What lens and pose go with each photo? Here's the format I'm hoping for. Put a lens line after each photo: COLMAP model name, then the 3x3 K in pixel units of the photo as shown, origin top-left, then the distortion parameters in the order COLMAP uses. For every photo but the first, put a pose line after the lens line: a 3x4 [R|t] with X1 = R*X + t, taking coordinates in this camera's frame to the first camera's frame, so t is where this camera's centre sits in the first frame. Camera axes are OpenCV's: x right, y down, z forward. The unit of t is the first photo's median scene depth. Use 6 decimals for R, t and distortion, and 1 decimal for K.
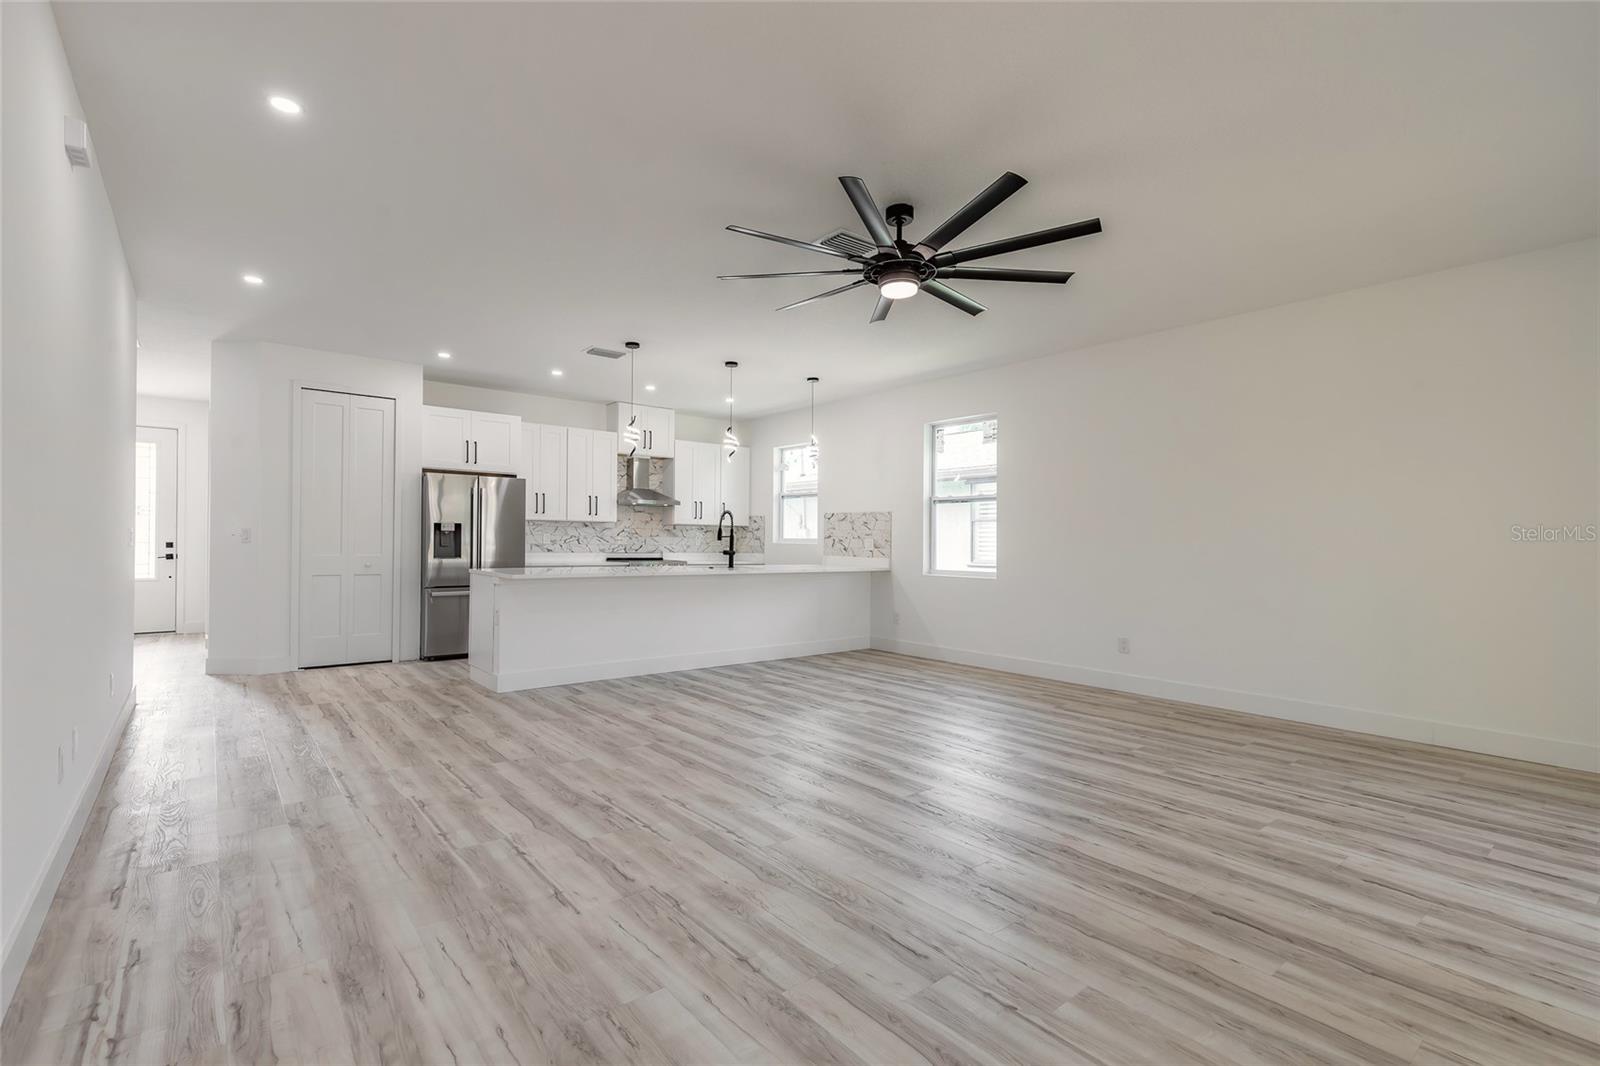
lens RADIAL K [[723.4, 0, 794.9], [0, 723.4, 538.6], [0, 0, 1]] dist [0.005956, -0.001342]
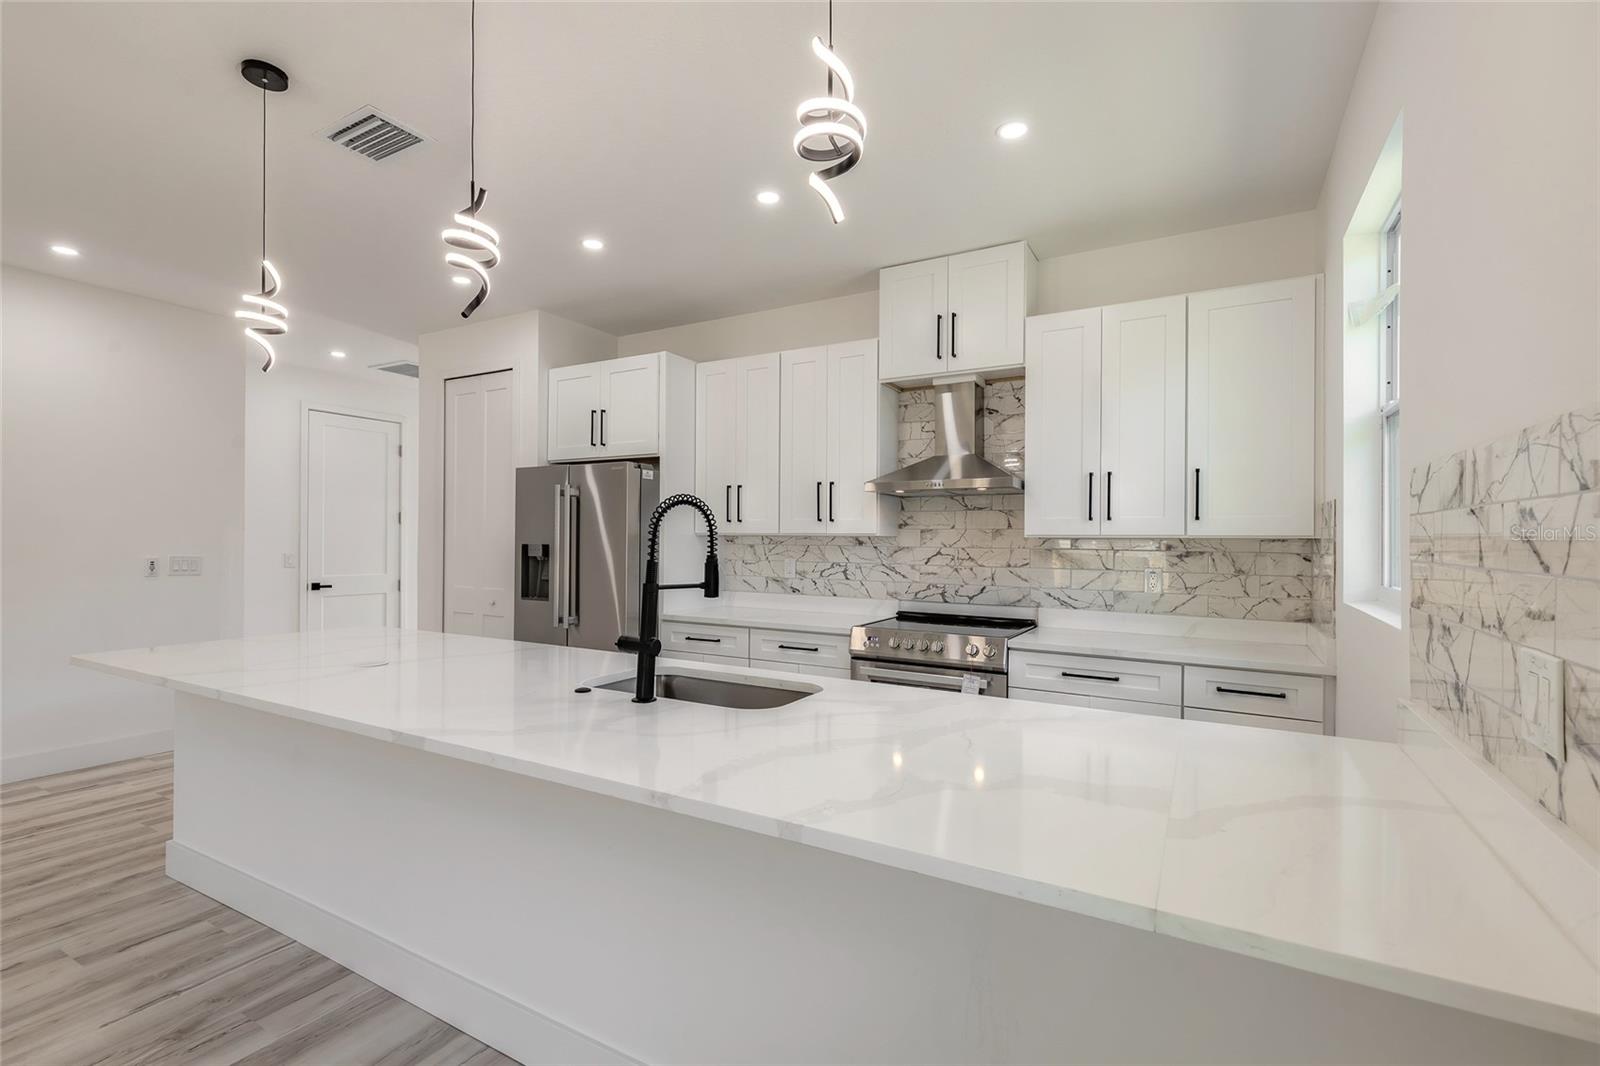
lens RADIAL K [[723.4, 0, 796.1], [0, 723.4, 537.2], [0, 0, 1]] dist [0.005956, -0.001342]
pose [[0.357057, -0.011942, -0.934006, 0.184979], [-0.000763, 0.999914, -0.013077, -0.017950], [0.934082, 0.005382, 0.357018, 0.920717]]
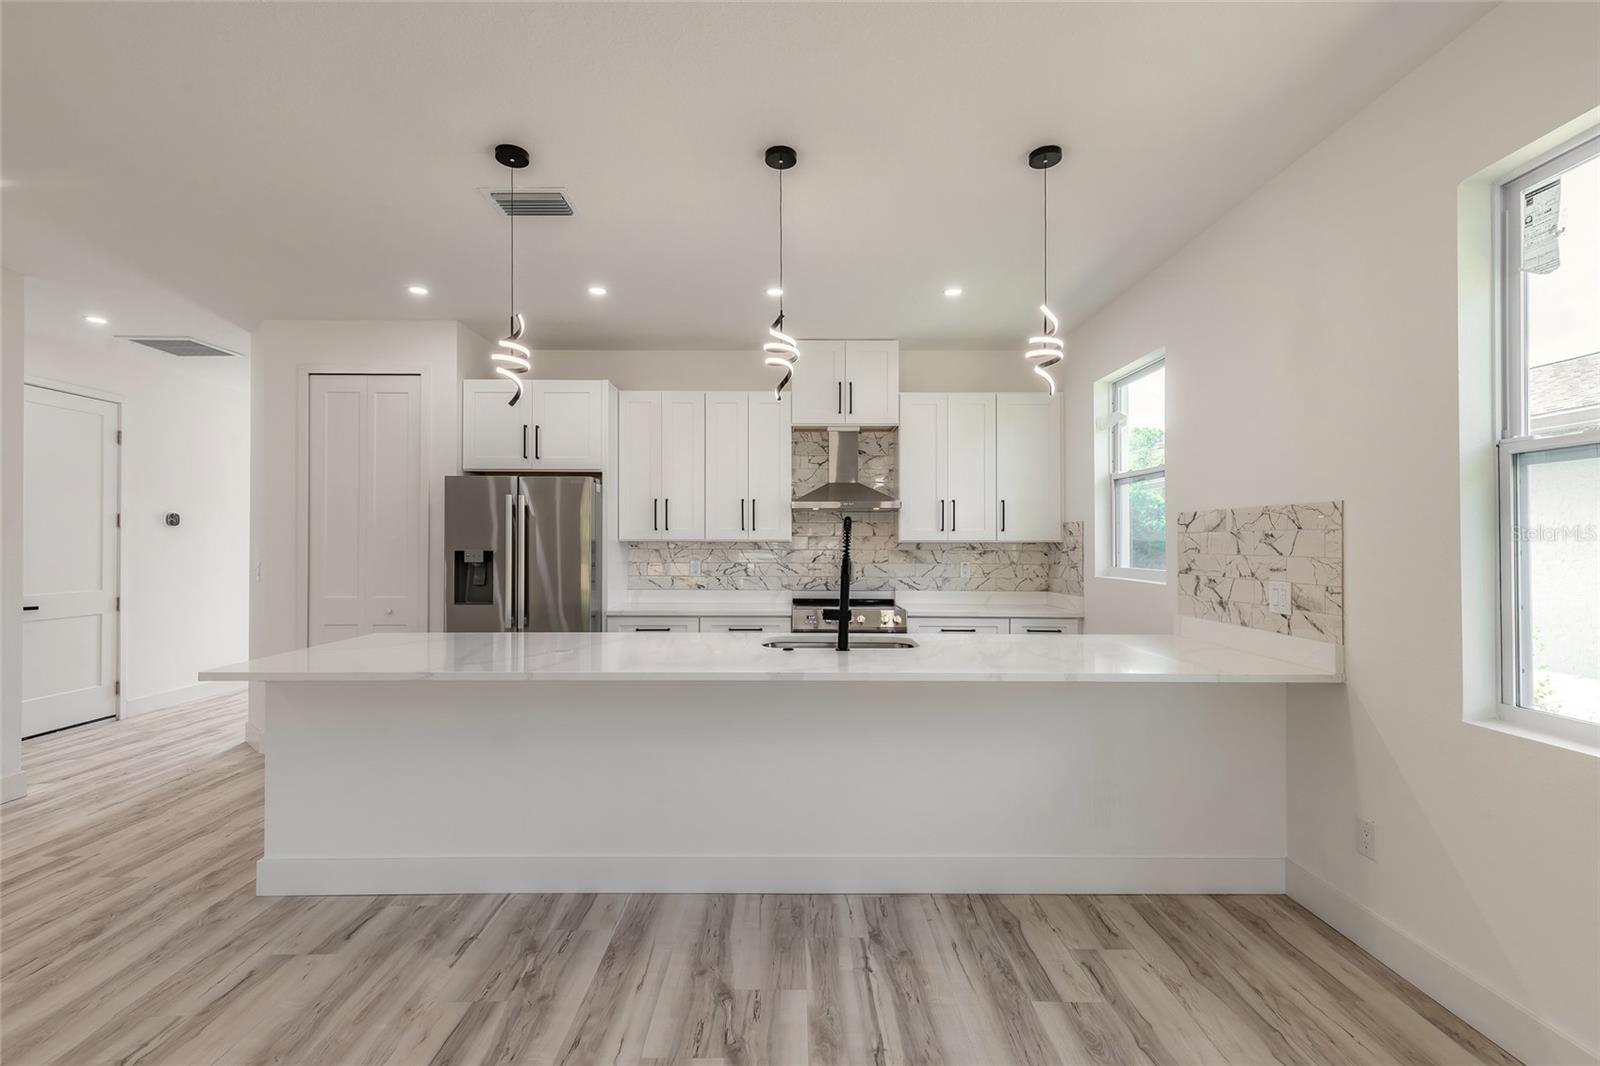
lens RADIAL K [[723.4, 0, 796.4], [0, 723.4, 537.8], [0, 0, 1]] dist [0.005956, -0.001342]
pose [[0.777798, -0.015767, -0.628316, 0.155078], [0.009106, 0.999863, -0.013818, -0.019740], [0.628448, 0.005026, 0.777835, 0.625464]]
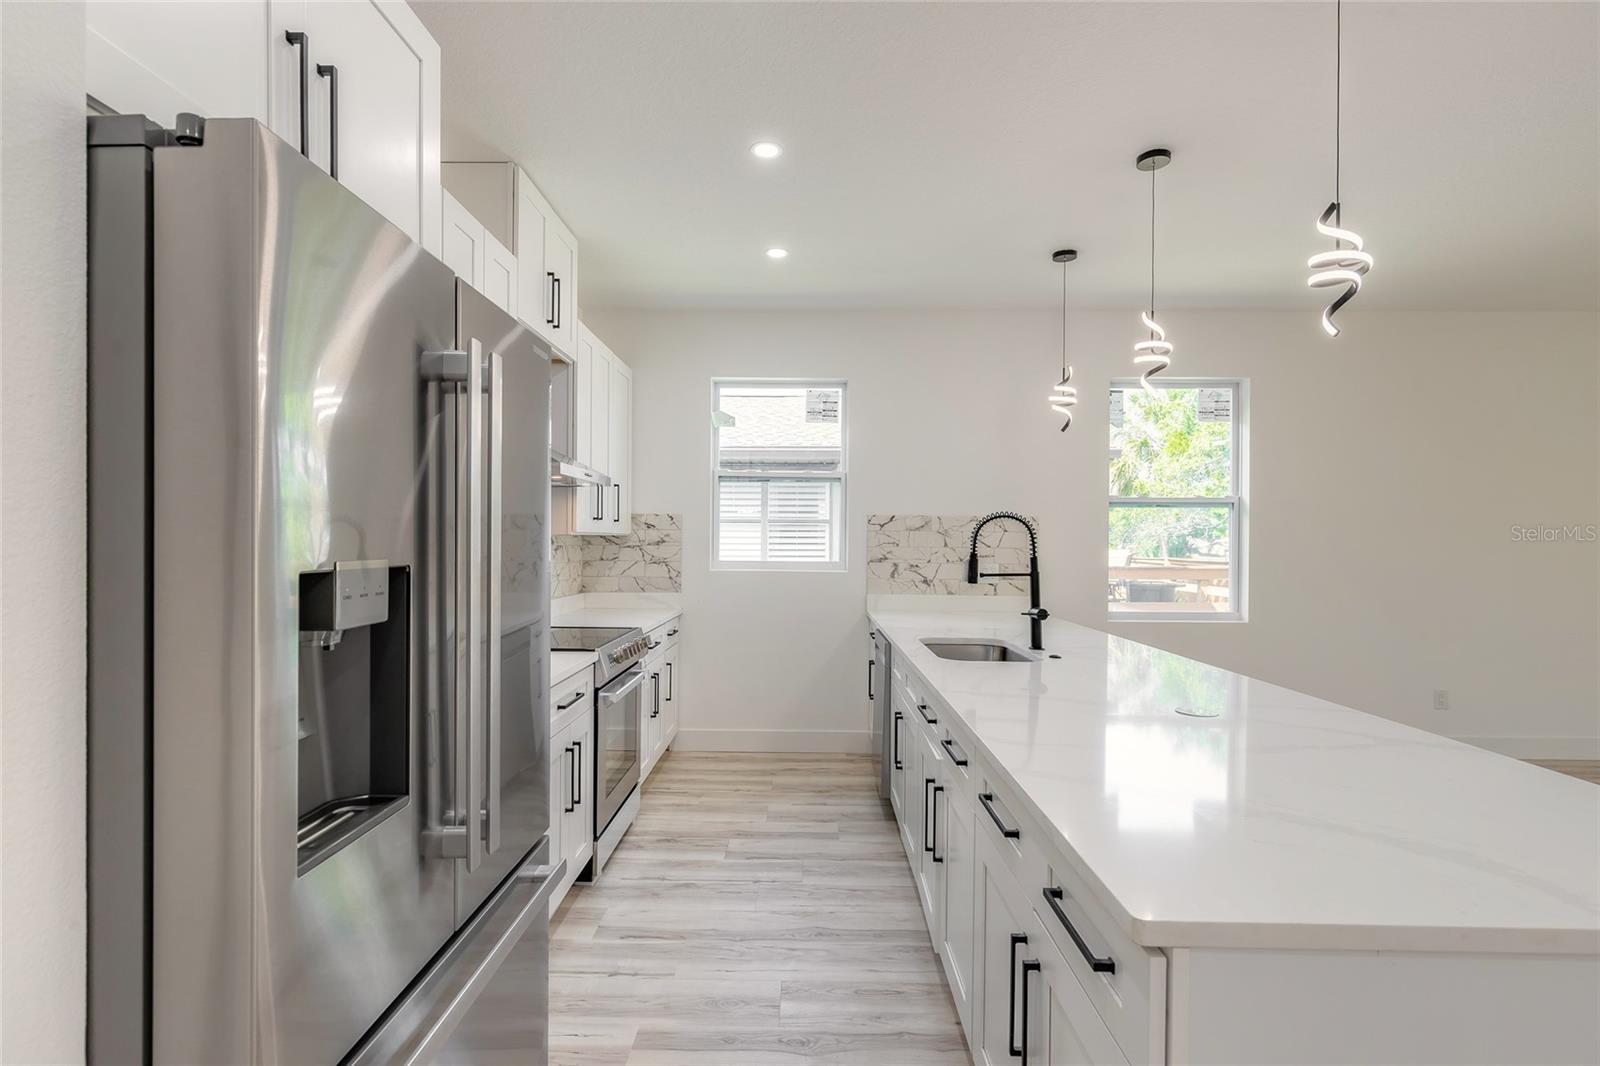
lens RADIAL K [[764.4, 0, 790.4], [0, 764.4, 538.4], [0, 0, 1]] dist [-0.003466, -0.000992]
pose [[0.649846, -0.005748, 0.760044, -0.498969], [-0.002105, 0.999954, 0.009362, -0.026816], [-0.760063, -0.007683, 0.649804, 0.791385]]
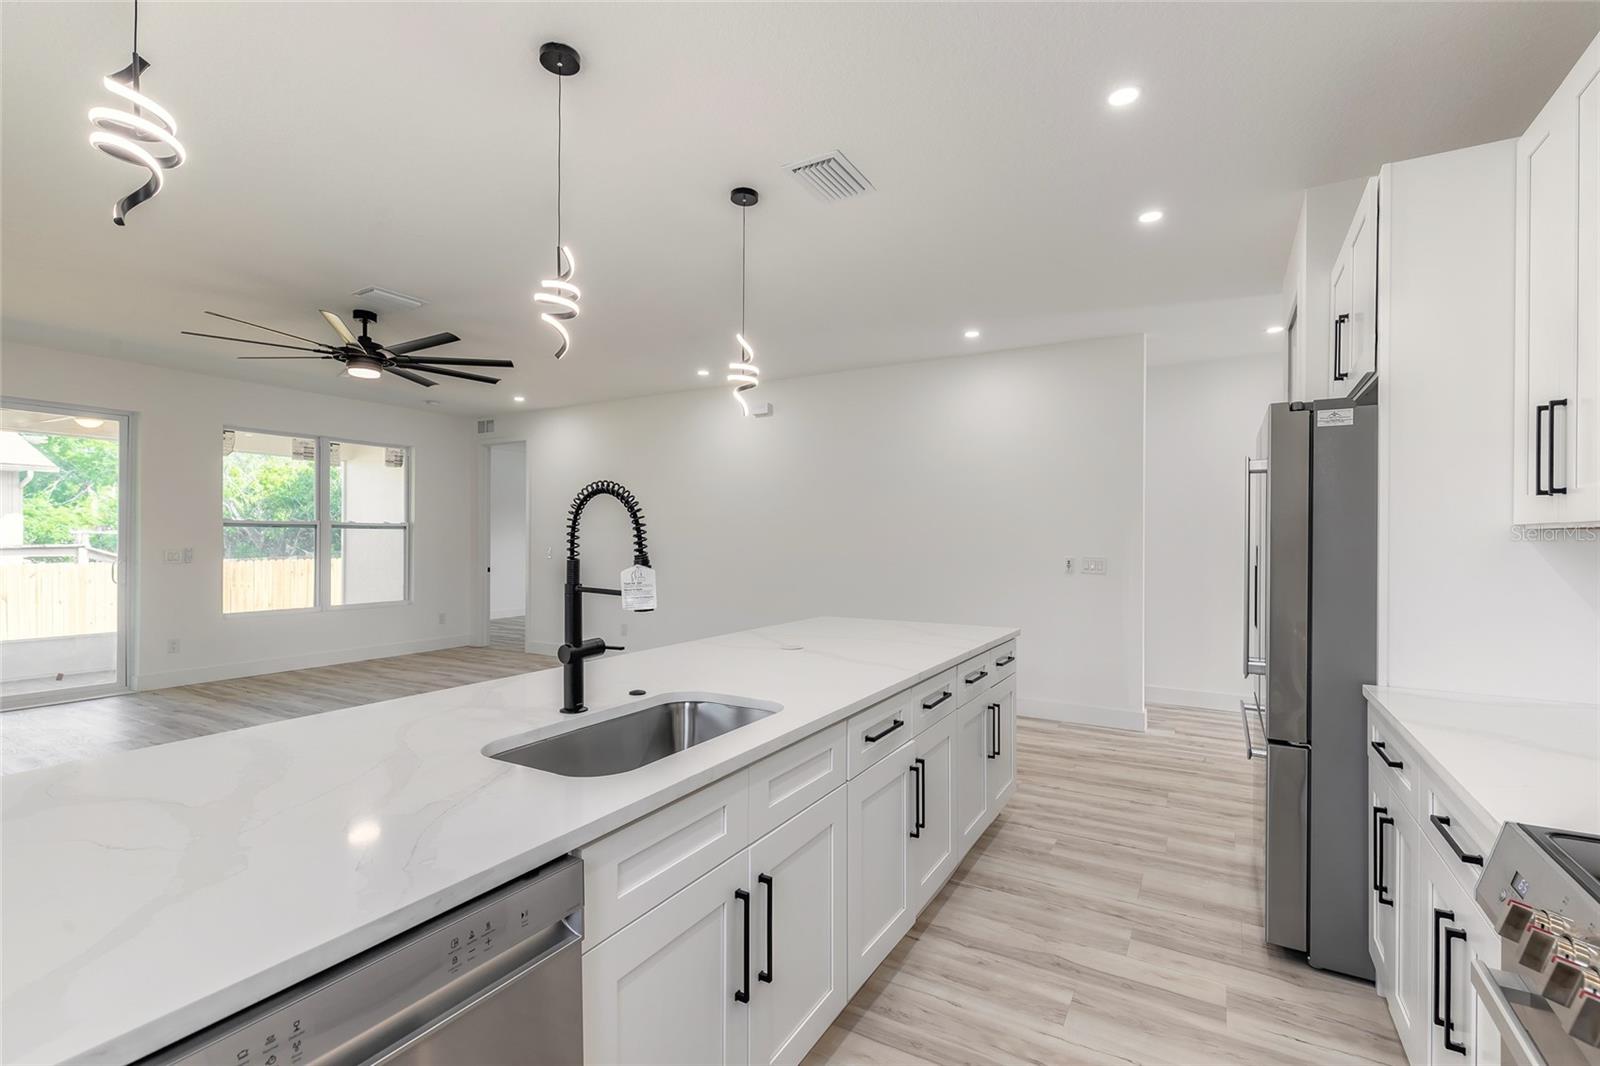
lens RADIAL K [[723.4, 0, 794.1], [0, 723.4, 532.3], [0, 0, 1]] dist [0.005956, -0.001342]
pose [[-0.938286, -0.016535, -0.345466, -0.068620], [-0.012455, 0.999824, -0.014029, -0.019597], [0.345637, -0.008860, -0.938327, 1.221738]]
